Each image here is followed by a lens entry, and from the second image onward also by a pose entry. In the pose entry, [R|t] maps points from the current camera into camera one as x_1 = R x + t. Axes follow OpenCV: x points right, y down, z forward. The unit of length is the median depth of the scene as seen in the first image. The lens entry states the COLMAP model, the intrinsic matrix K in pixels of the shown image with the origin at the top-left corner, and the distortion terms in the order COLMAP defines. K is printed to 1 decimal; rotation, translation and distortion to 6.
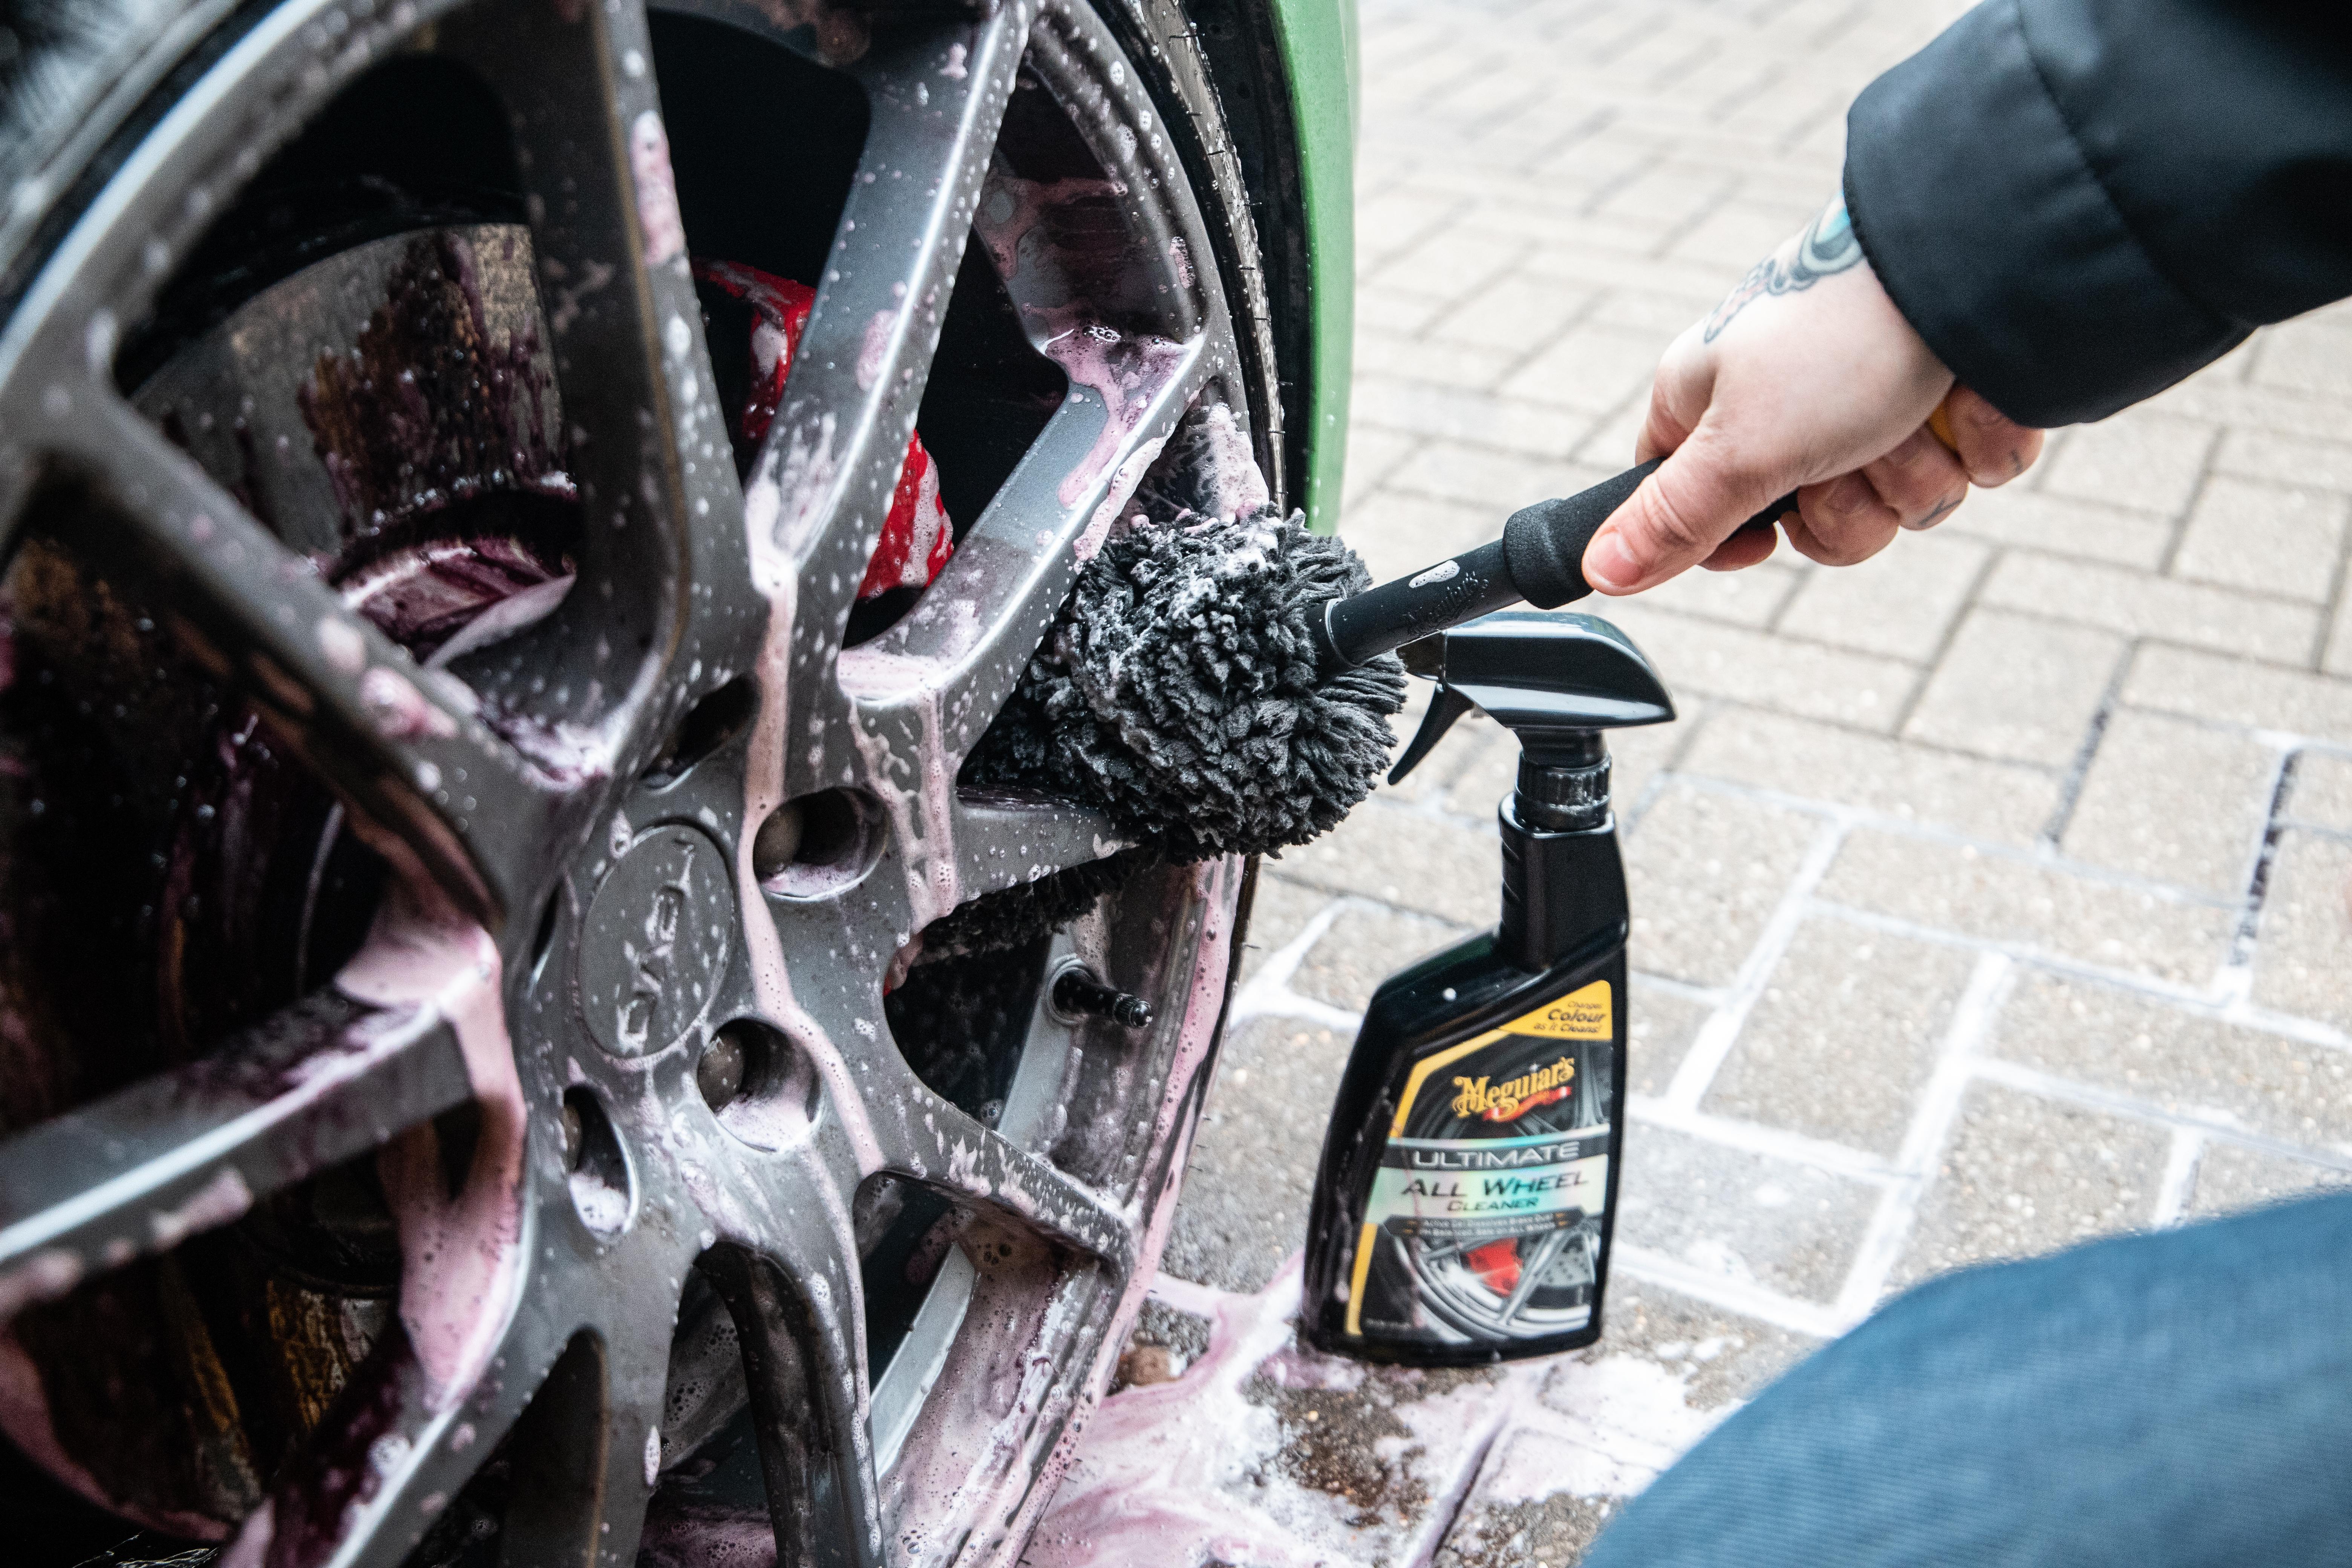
lens RADIAL K [[2352.1, 0, 1176.0], [0, 2352.1, 784.0], [0, 0, 1]] dist [-0.077344, 0.153525]
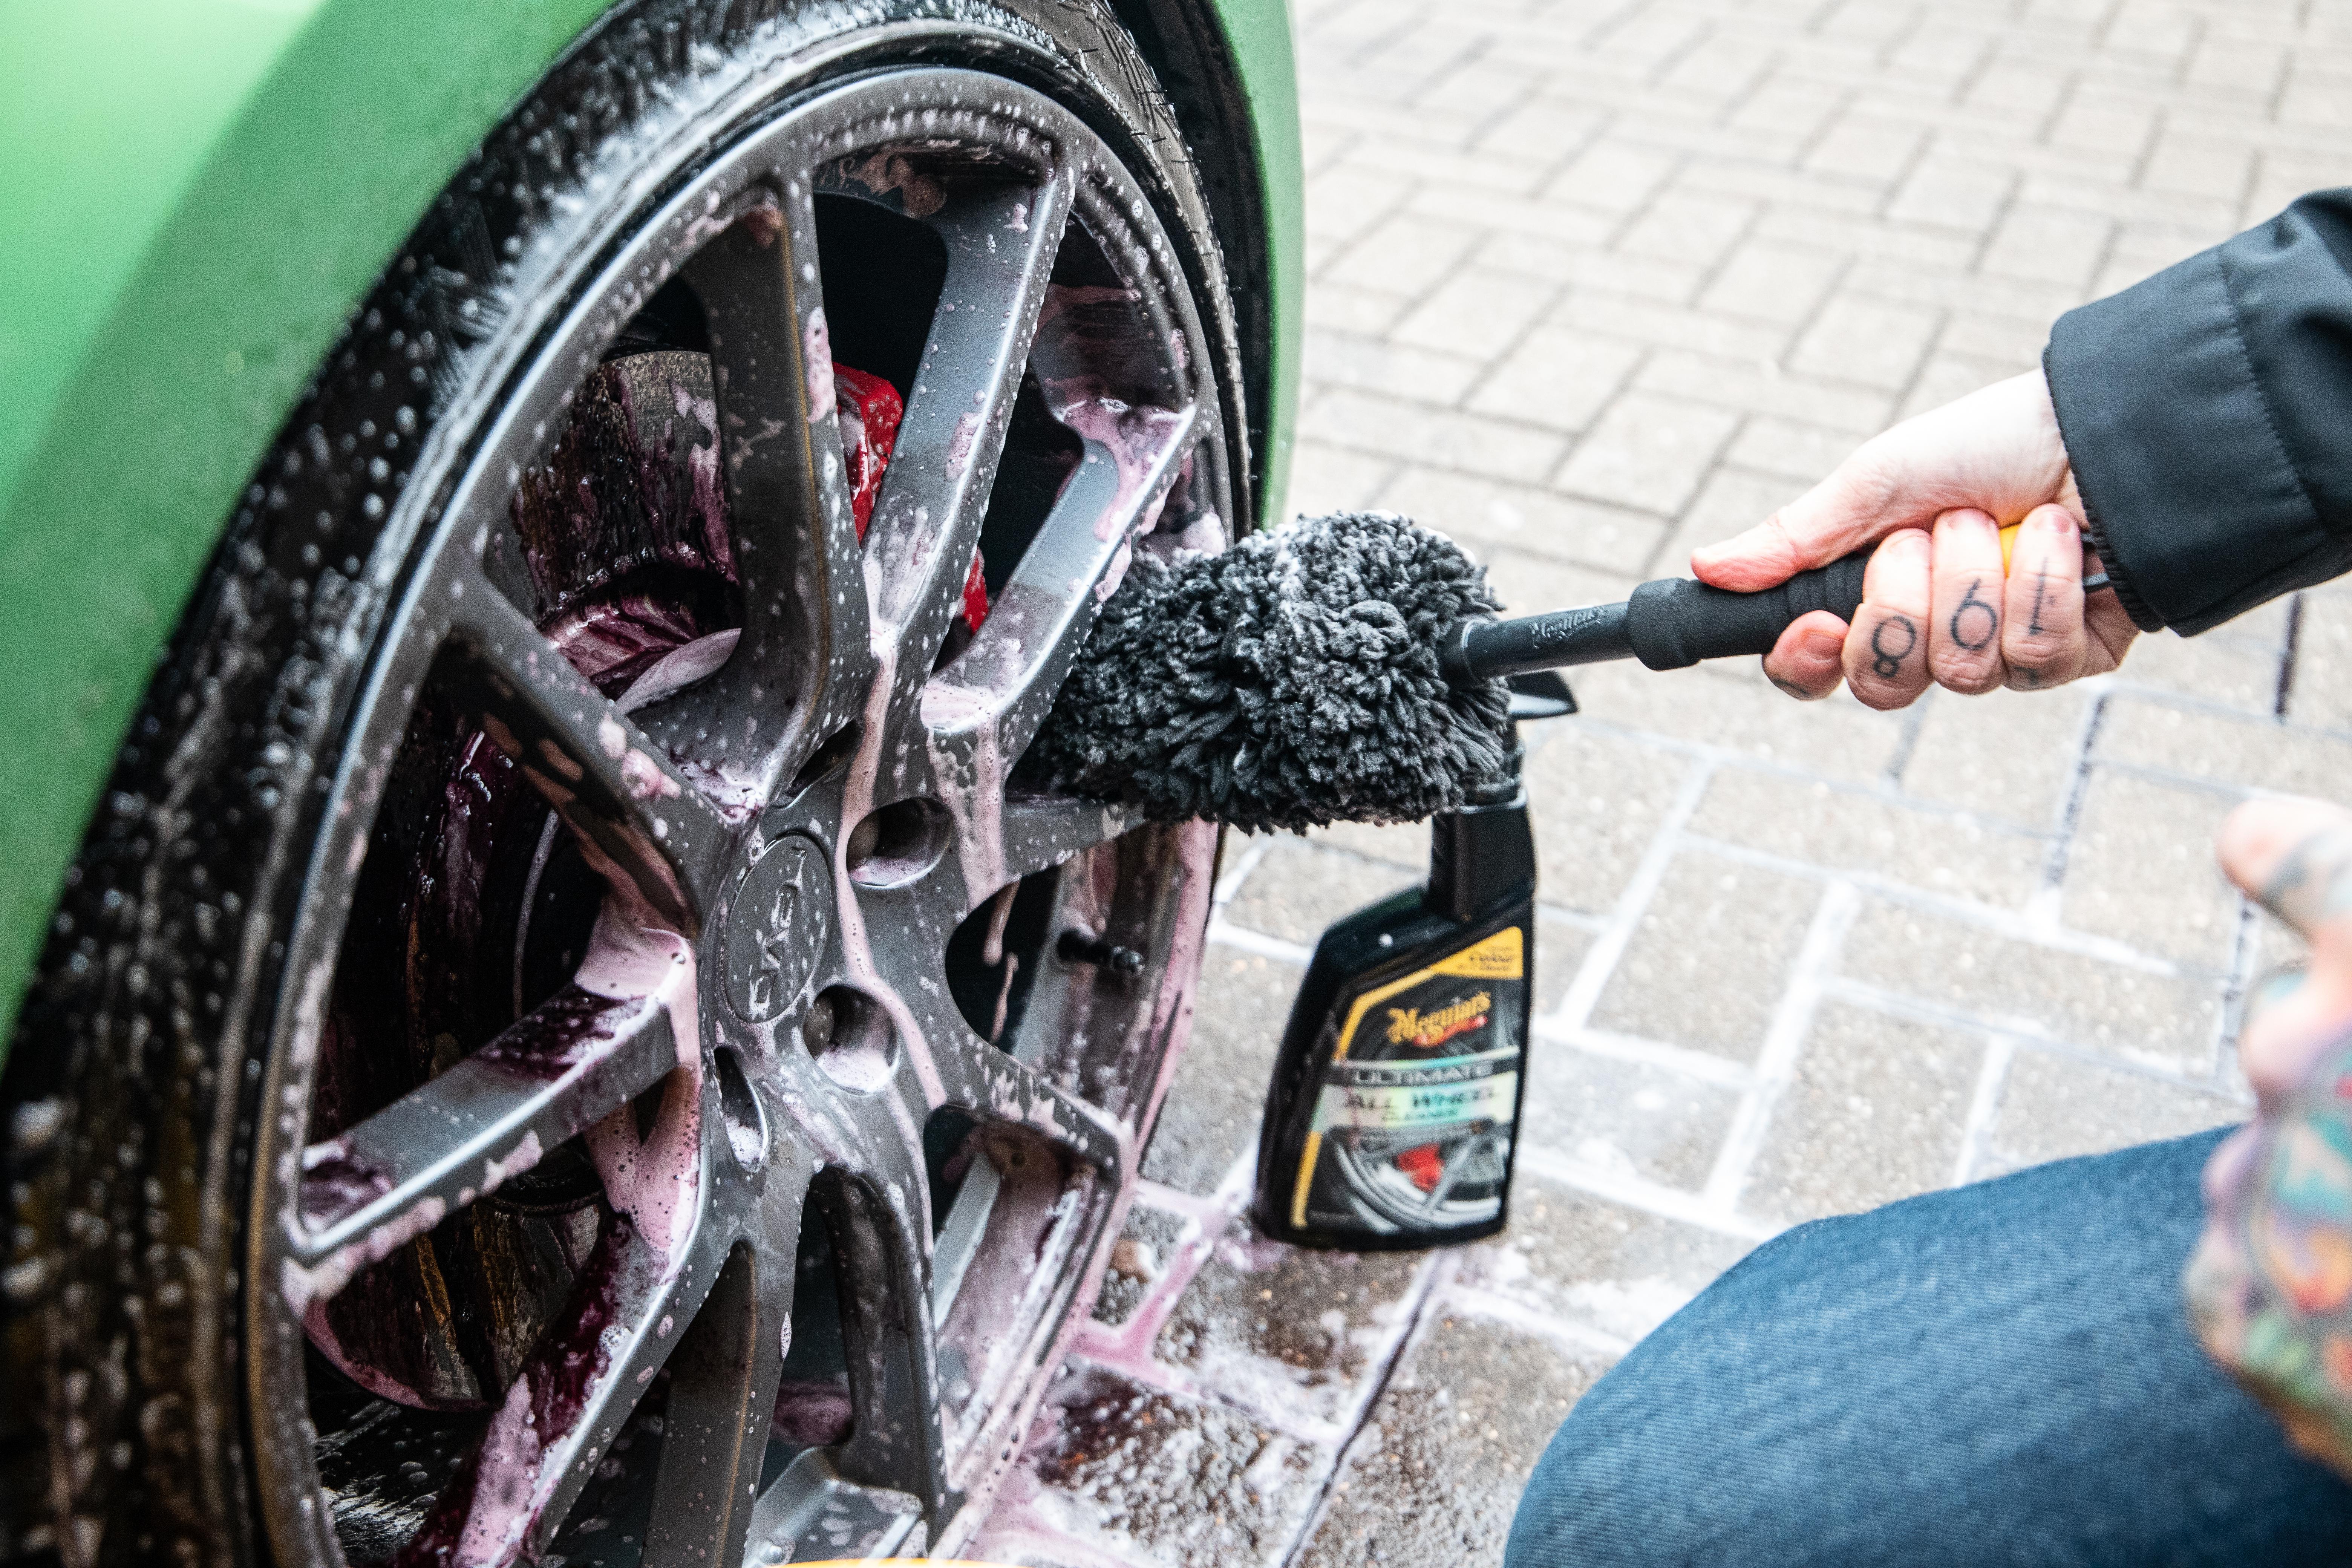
lens RADIAL K [[2352.1, 0, 1176.0], [0, 2352.1, 784.0], [0, 0, 1]] dist [-0.077344, 0.153525]
pose [[0.998336, -0.005358, 0.057416, -0.067471], [0.002446, 0.998712, 0.050681, -0.058764], [-0.057614, -0.050456, 0.997063, -0.202787]]
